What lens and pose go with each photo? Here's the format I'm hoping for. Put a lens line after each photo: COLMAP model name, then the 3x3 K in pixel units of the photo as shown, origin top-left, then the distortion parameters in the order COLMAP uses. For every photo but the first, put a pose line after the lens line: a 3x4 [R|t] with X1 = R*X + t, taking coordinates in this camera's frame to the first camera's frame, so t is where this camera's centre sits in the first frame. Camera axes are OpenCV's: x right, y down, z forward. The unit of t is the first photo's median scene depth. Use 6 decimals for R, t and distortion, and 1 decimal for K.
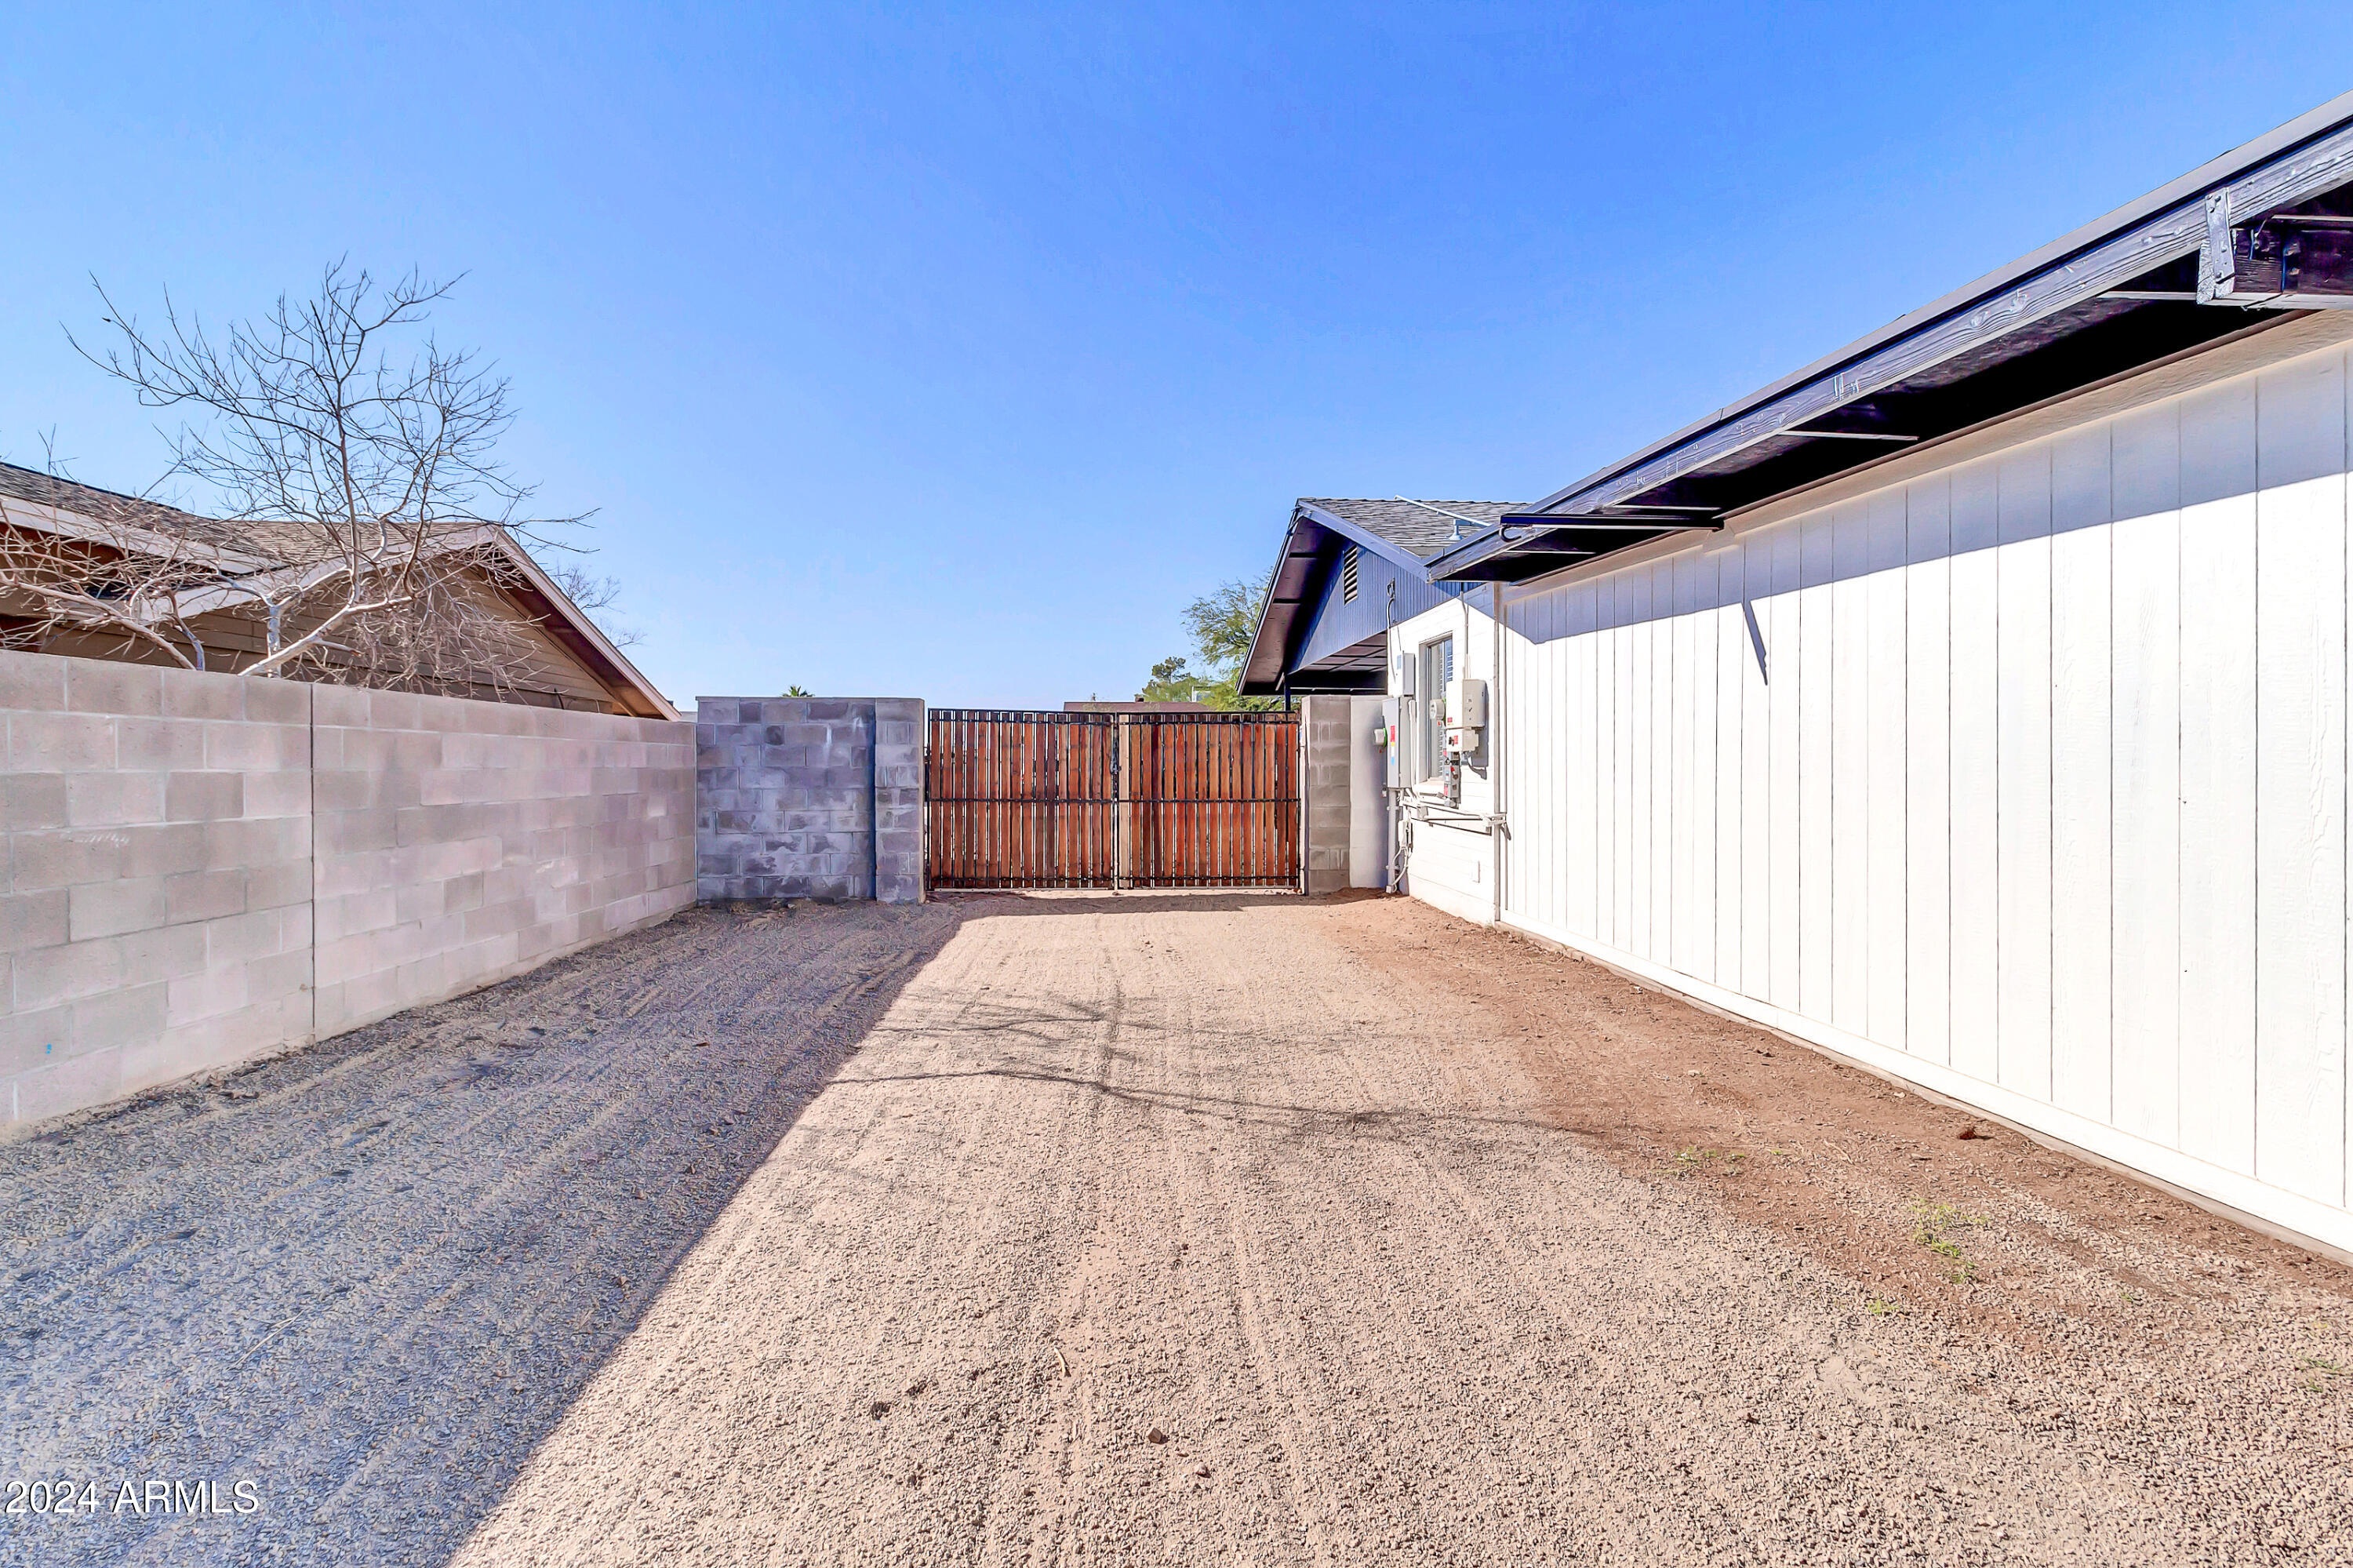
lens RADIAL K [[1098.2, 0, 1168.0], [0, 1098.2, 765.4], [0, 0, 1]] dist [0.003613, 0.000333]
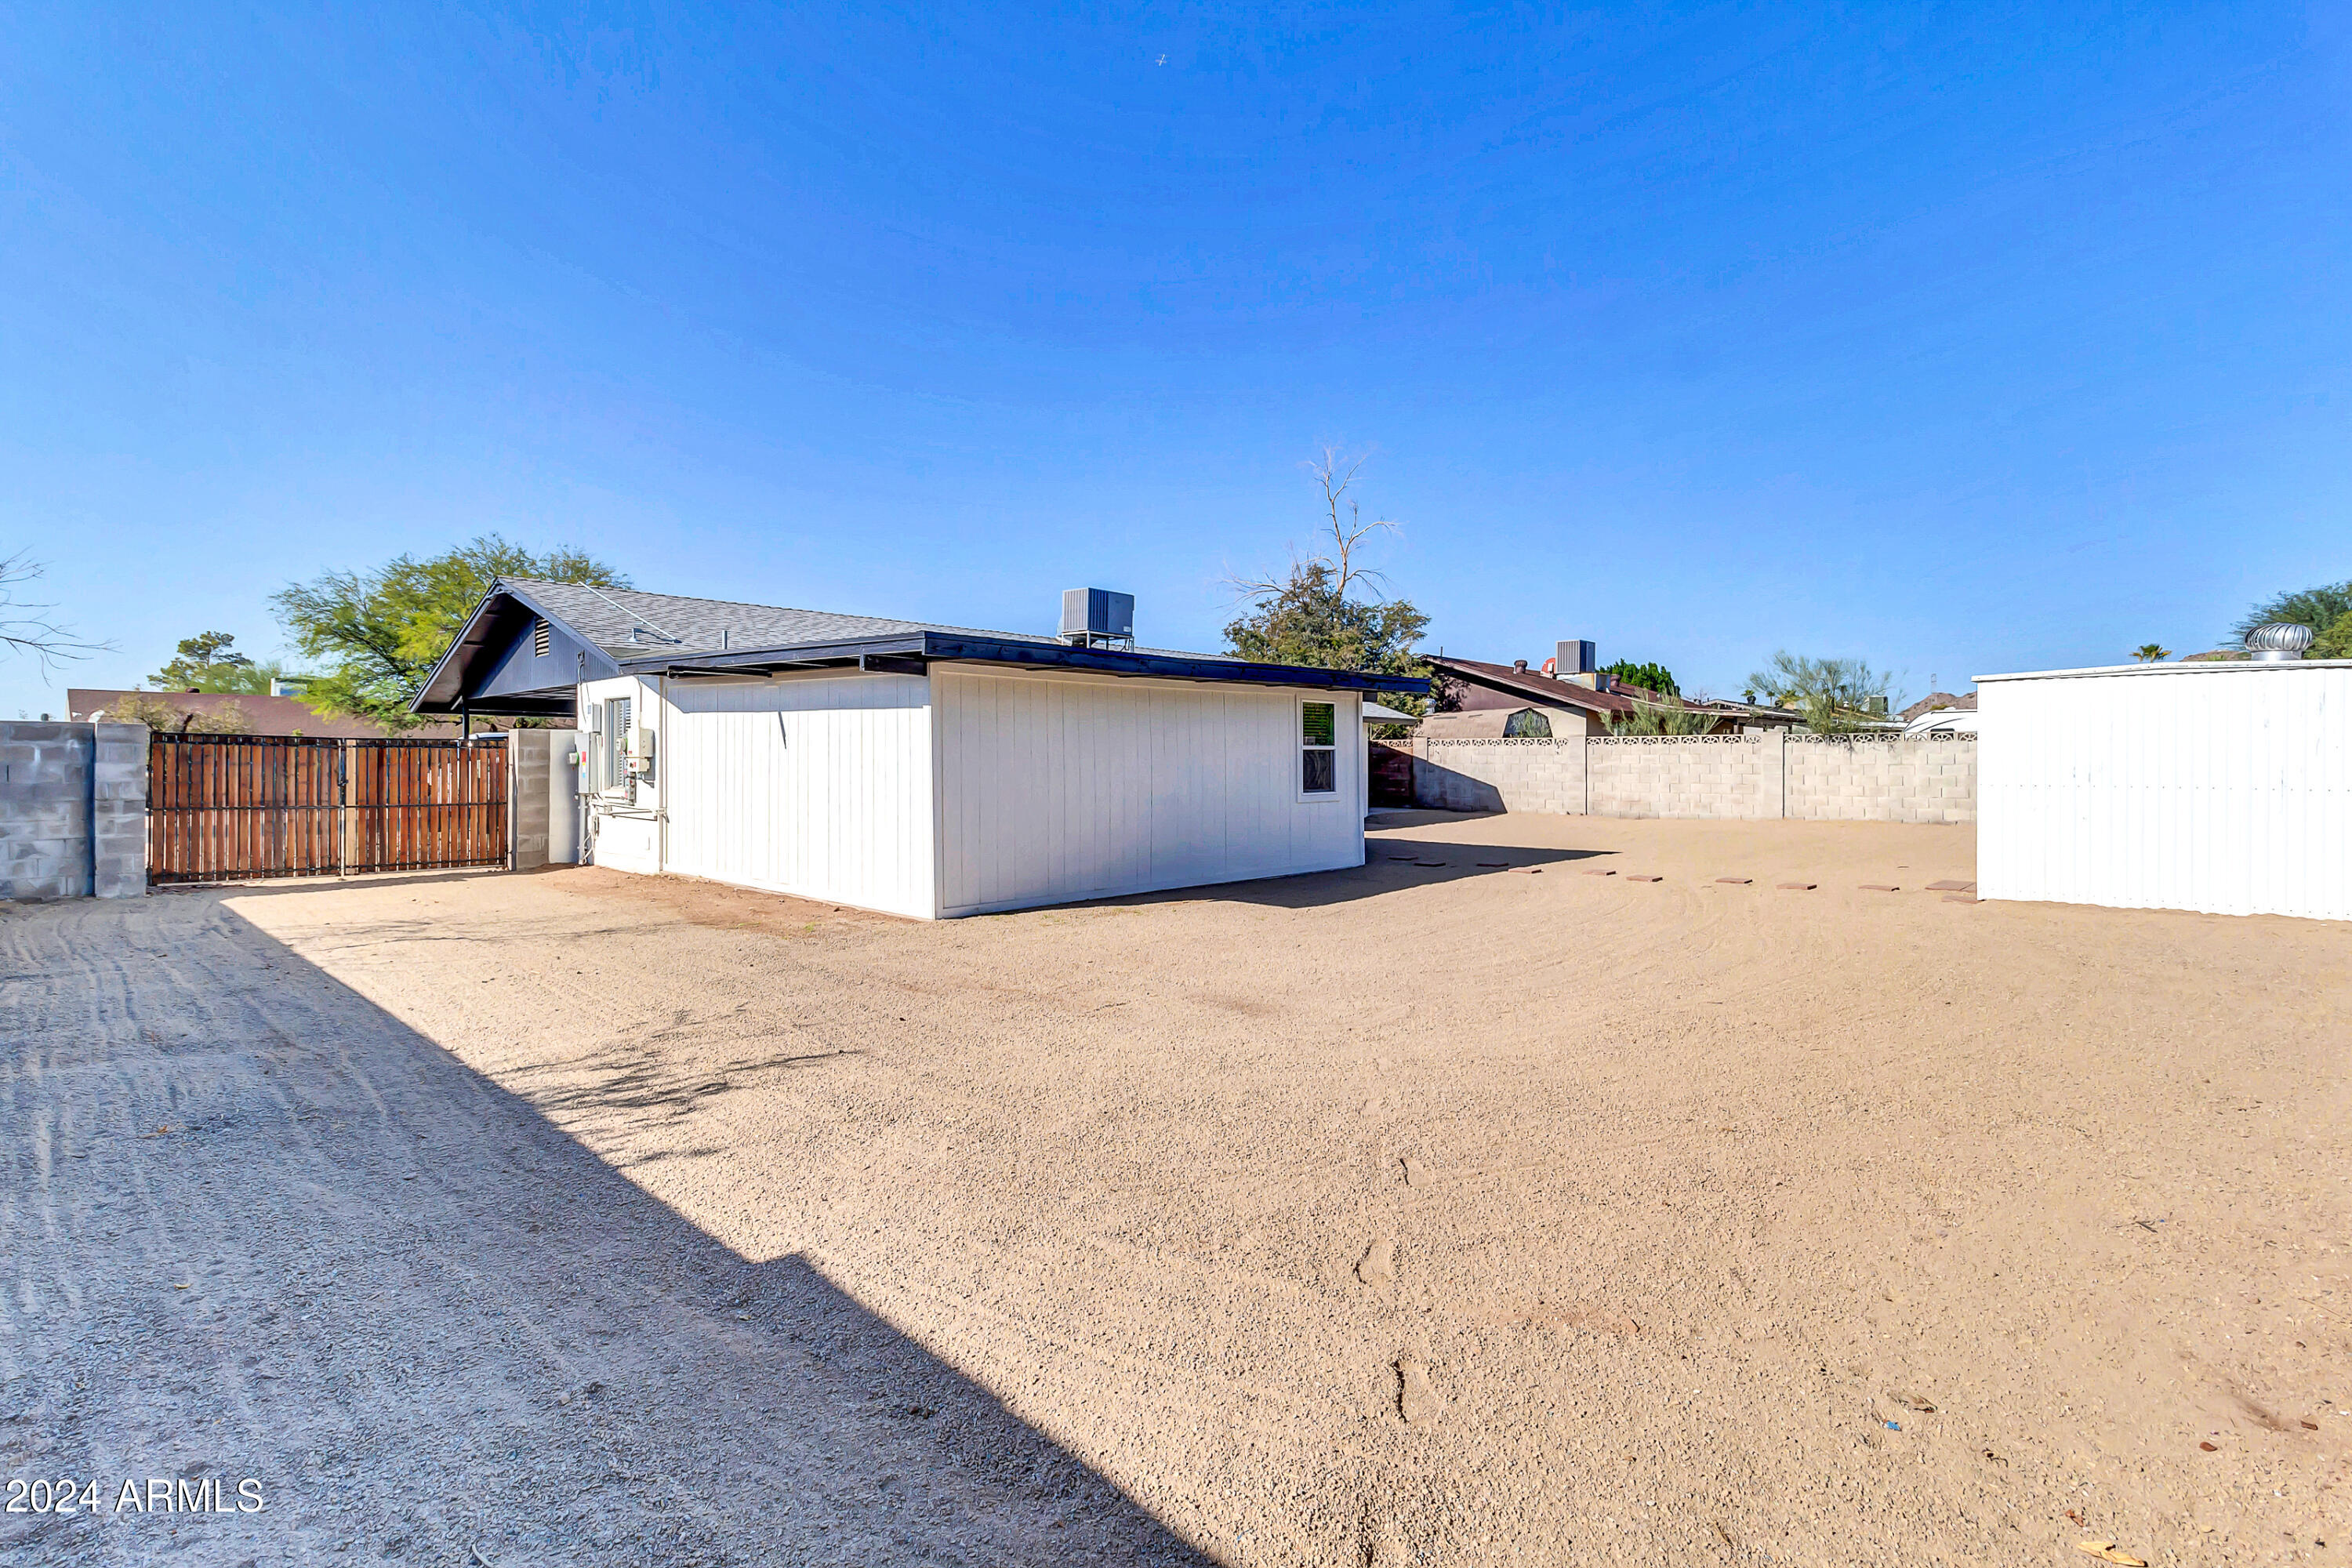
lens RADIAL K [[1097.7, 0, 1172.7], [0, 1097.7, 763.7], [0, 0, 1]] dist [0.003613, 0.000333]
pose [[0.736357, 0.003634, 0.676583, -0.212971], [-0.002630, 0.999993, -0.002508, -0.018219], [-0.676588, 0.000067, 0.736362, -0.628494]]
